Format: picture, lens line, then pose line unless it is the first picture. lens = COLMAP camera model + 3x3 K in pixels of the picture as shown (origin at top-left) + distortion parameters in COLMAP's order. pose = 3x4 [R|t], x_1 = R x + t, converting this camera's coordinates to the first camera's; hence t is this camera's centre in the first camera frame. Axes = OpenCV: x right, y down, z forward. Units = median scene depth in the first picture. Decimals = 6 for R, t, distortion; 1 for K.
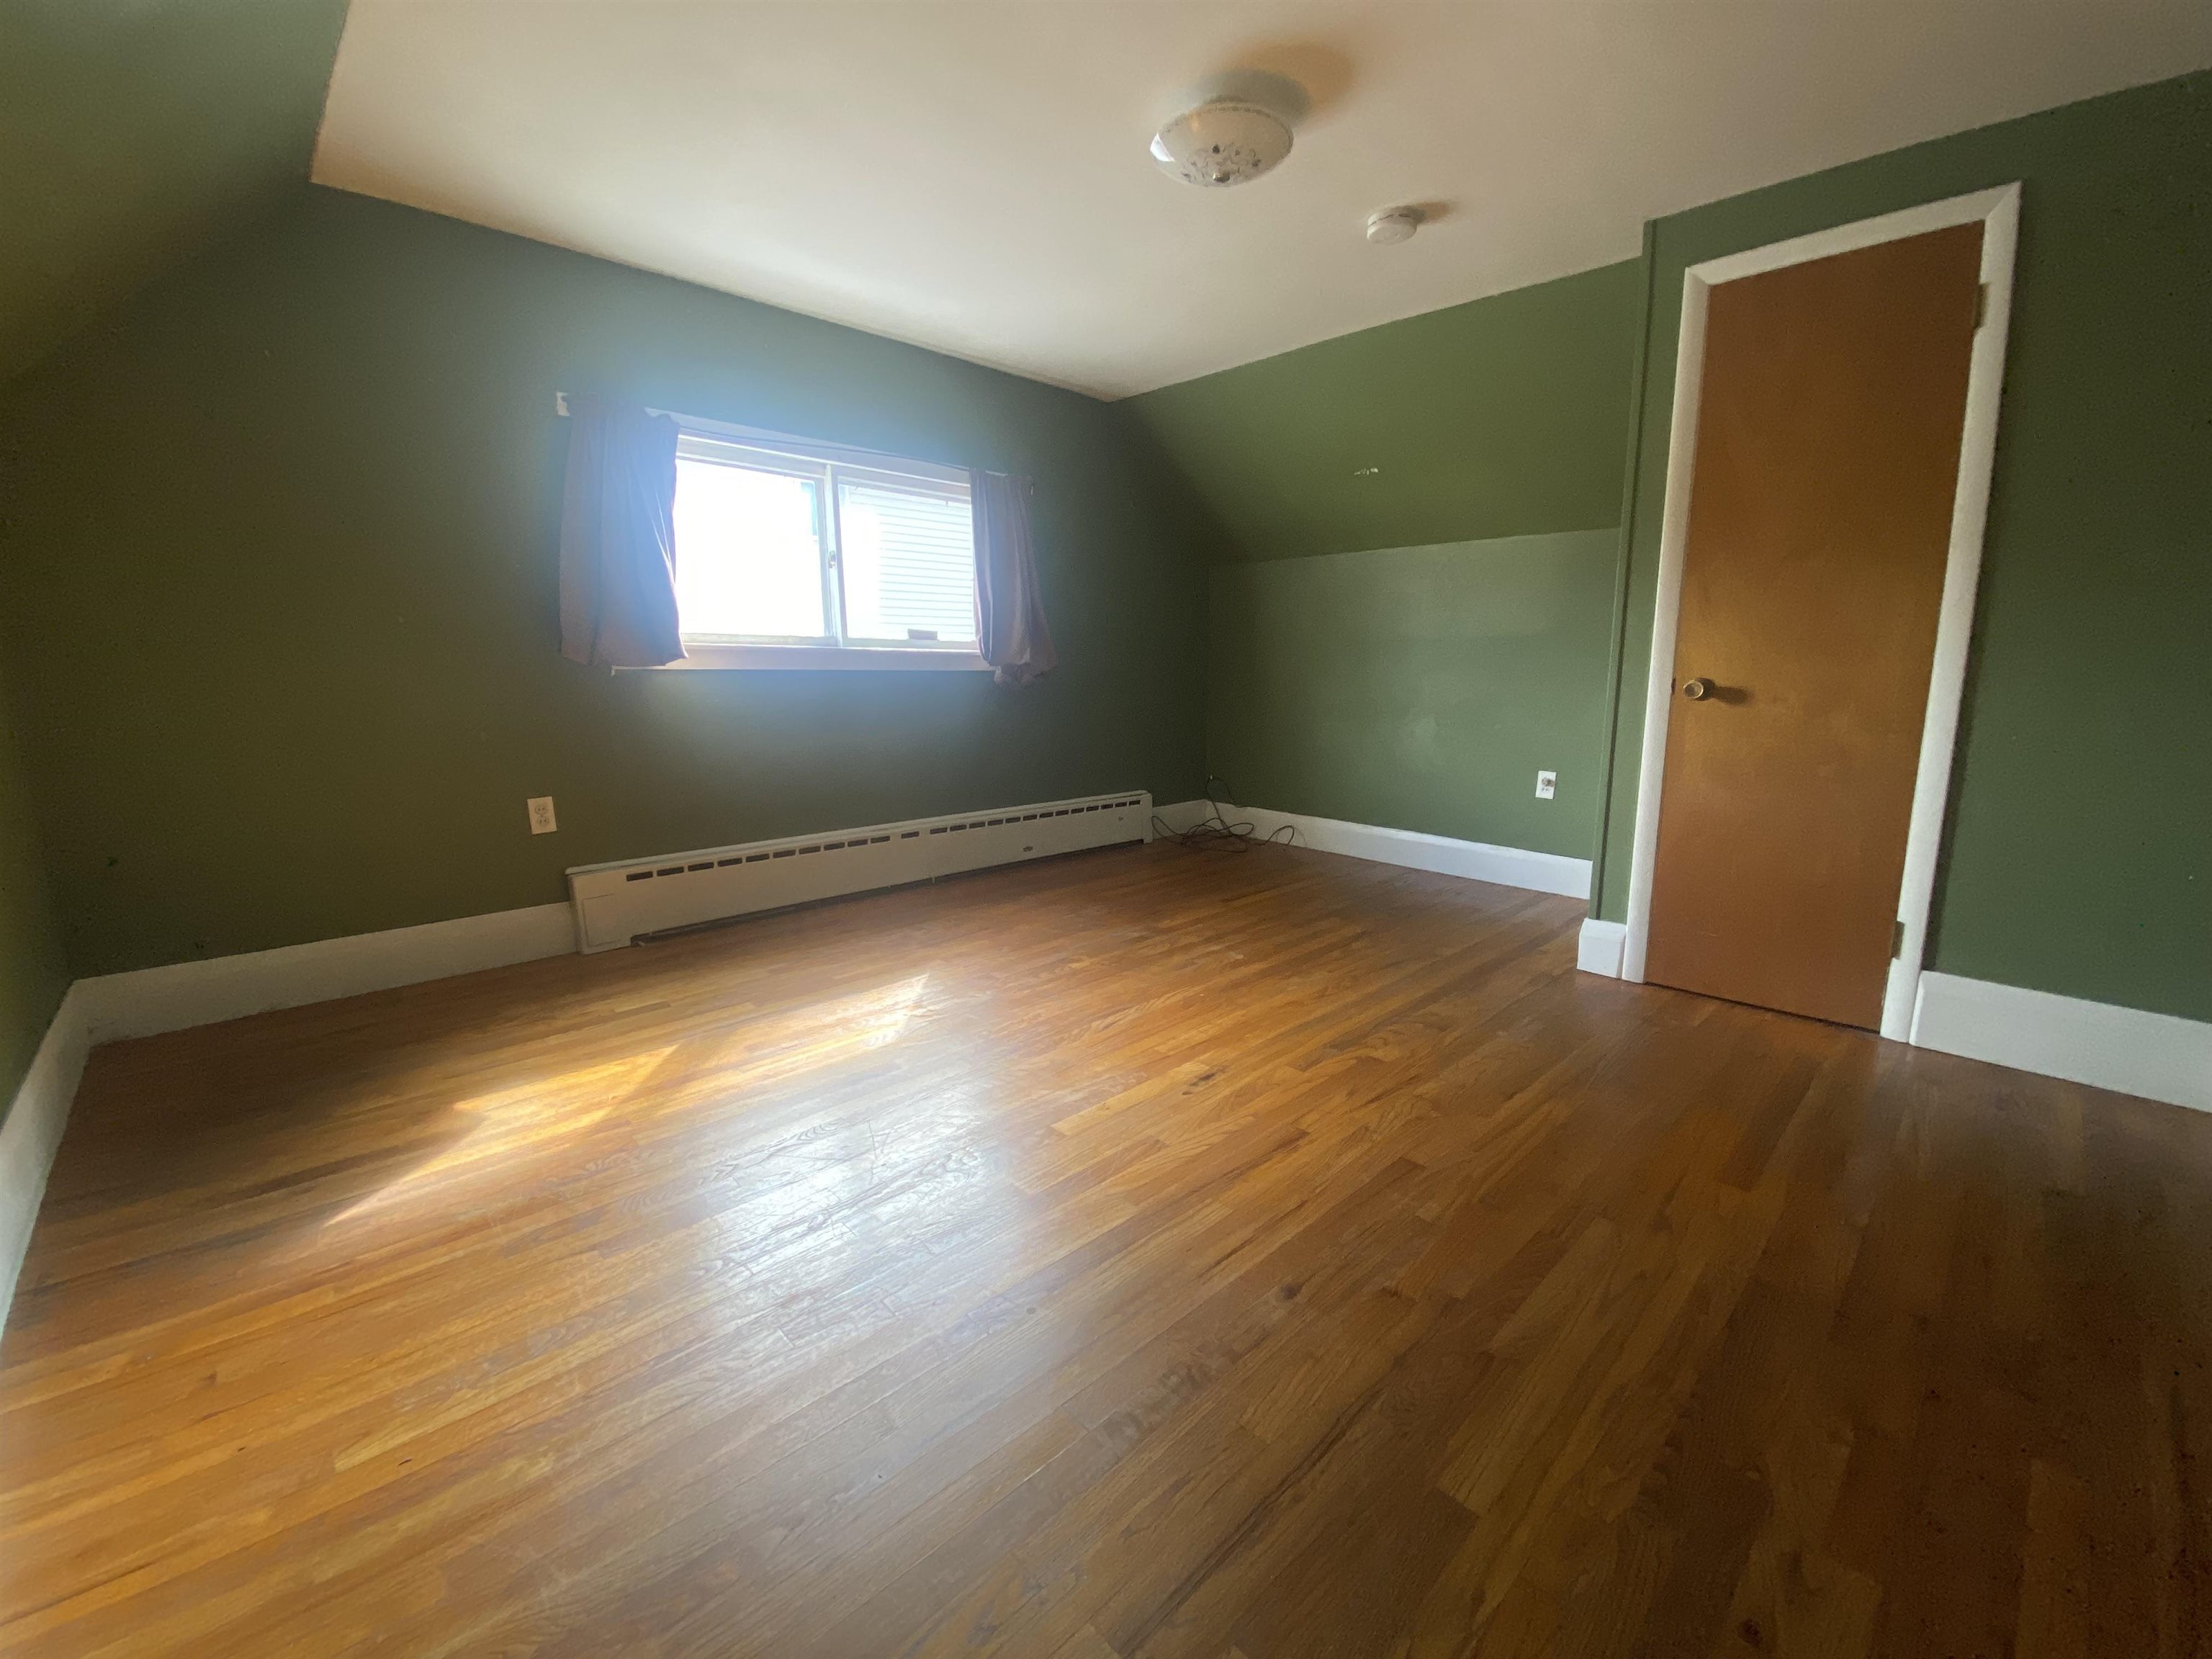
lens RADIAL K [[892.2, 0, 1100.9], [0, 892.2, 824.3], [0, 0, 1]] dist [0.048302, -0.033521]
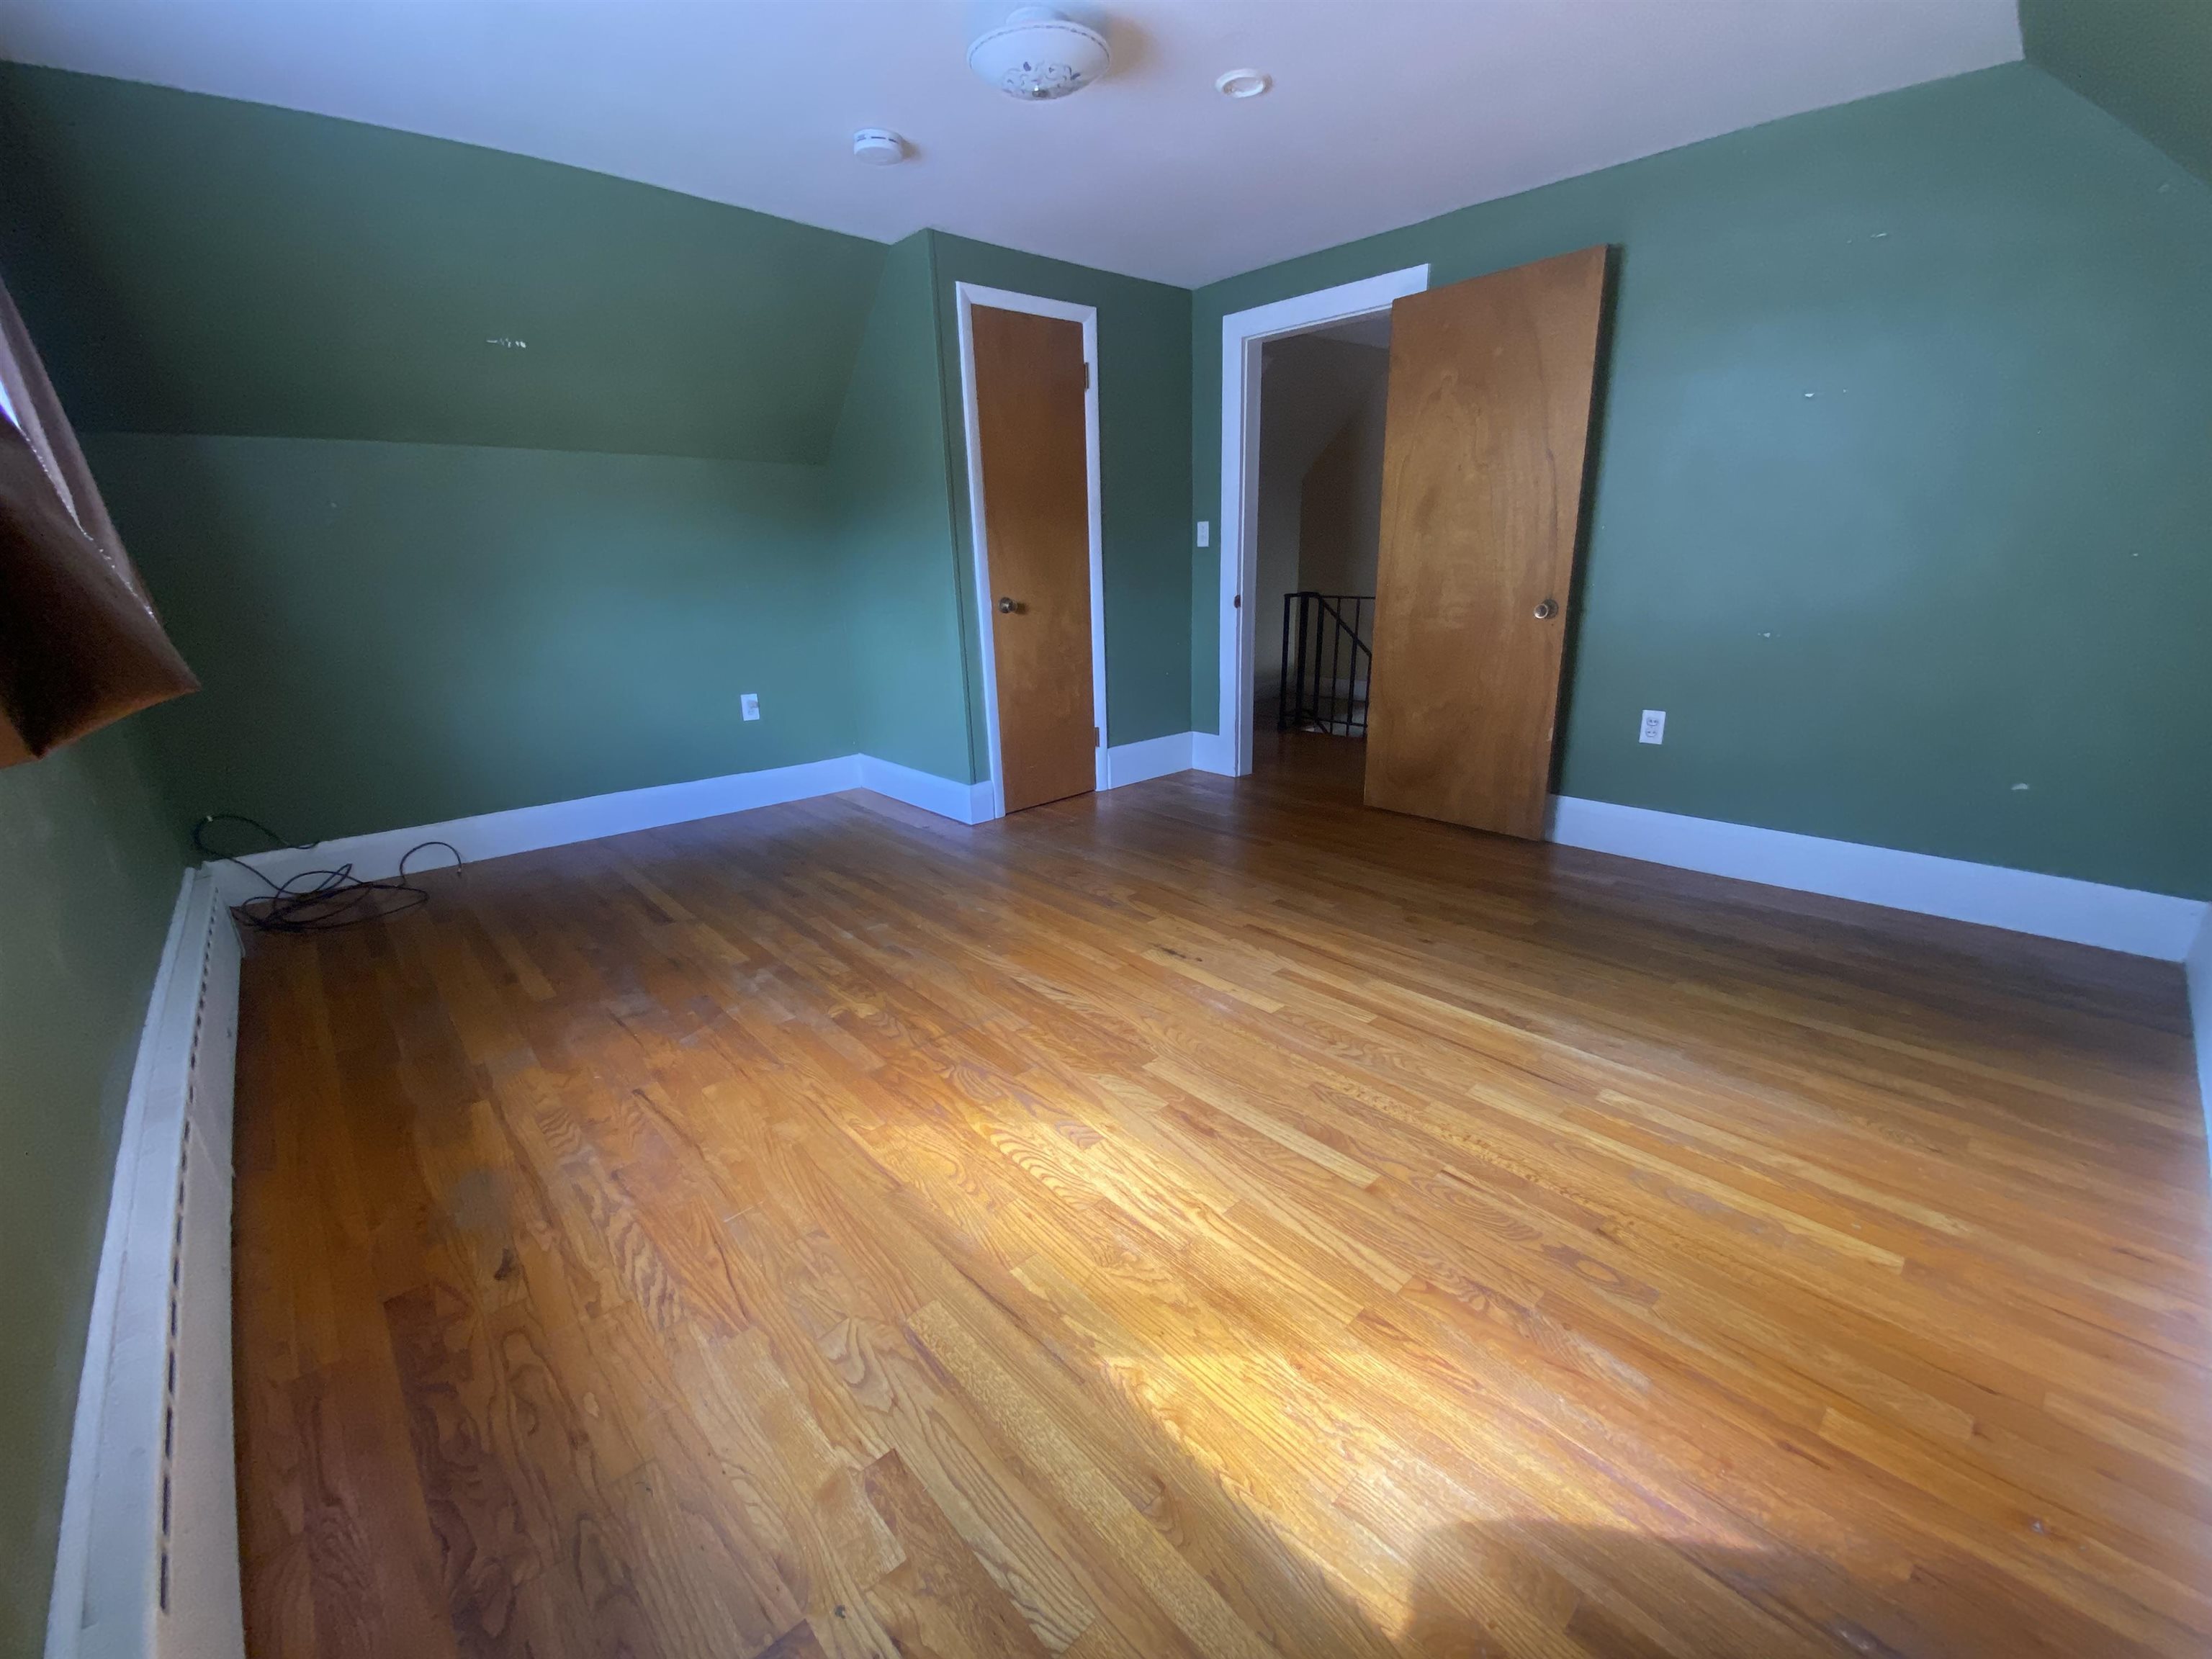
lens RADIAL K [[875.3, 0, 1095.2], [0, 875.3, 837.8], [0, 0, 1]] dist [0.046531, -0.031199]
pose [[0.019613, -0.311183, 0.950148, -0.834518], [0.199268, 0.932481, 0.301283, -0.206125], [-0.979749, 0.183425, 0.080298, 0.846949]]
